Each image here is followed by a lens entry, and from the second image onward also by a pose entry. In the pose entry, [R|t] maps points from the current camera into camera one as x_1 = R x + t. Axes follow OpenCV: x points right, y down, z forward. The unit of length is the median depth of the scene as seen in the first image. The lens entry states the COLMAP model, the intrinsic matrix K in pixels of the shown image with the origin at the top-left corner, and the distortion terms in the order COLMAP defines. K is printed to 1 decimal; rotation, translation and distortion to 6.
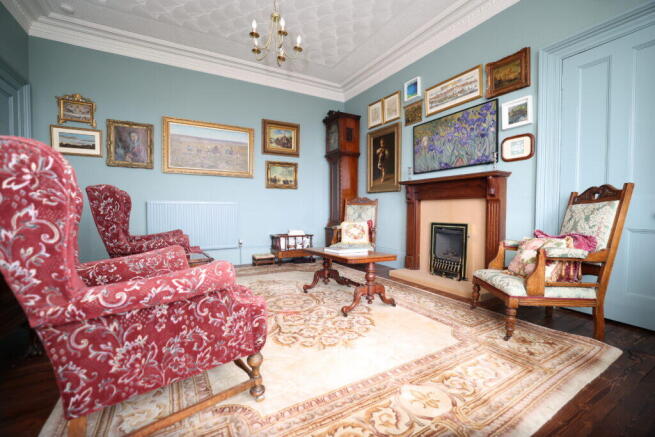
lens RADIAL K [[281.1, 0, 327.5], [0, 281.1, 218.5], [0, 0, 1]] dist [-0.030499, 0.000602]
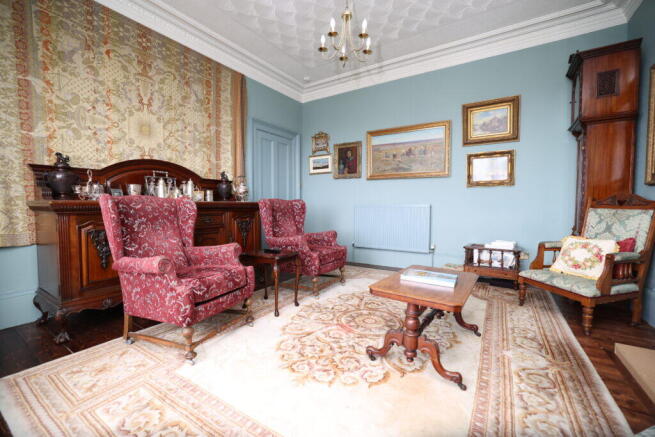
lens RADIAL K [[281.1, 0, 327.5], [0, 281.1, 218.5], [0, 0, 1]] dist [-0.030499, 0.000602]
pose [[0.459025, 0.040632, -0.887494, 0.420462], [-0.026730, 0.999133, 0.031918, -0.039231], [0.888021, 0.009072, 0.459713, 0.328024]]
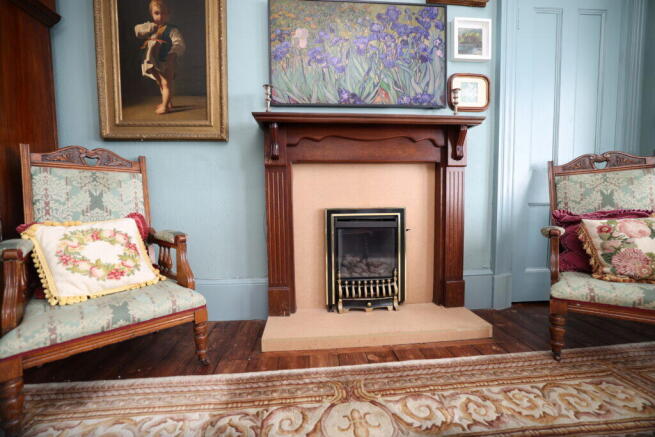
lens RADIAL K [[281.1, 0, 327.5], [0, 281.1, 218.5], [0, 0, 1]] dist [-0.030499, 0.000602]
pose [[0.424290, -0.069273, 0.902873, -0.077396], [0.038694, 0.997546, 0.058353, 0.001544], [-0.904699, 0.010177, 0.425930, 0.776967]]
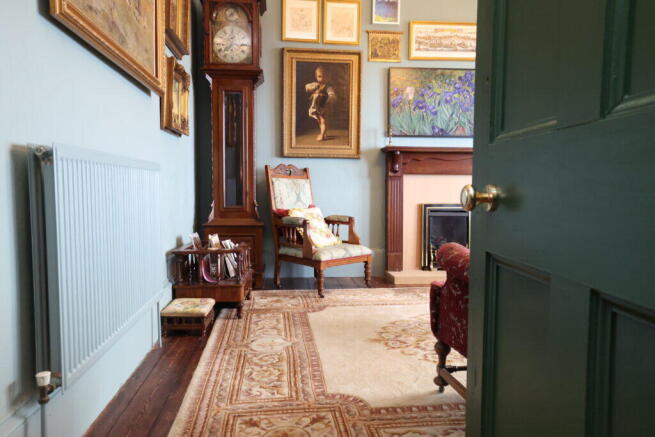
lens RADIAL K [[487.4, 0, 327.5], [0, 487.4, 218.5], [0, 0, 1]] dist [0.008701, 0.003179]
pose [[0.409318, -0.062995, 0.910214, -0.937700], [0.022433, 0.998007, 0.058984, -0.030239], [-0.912116, -0.003725, 0.409916, 0.684064]]
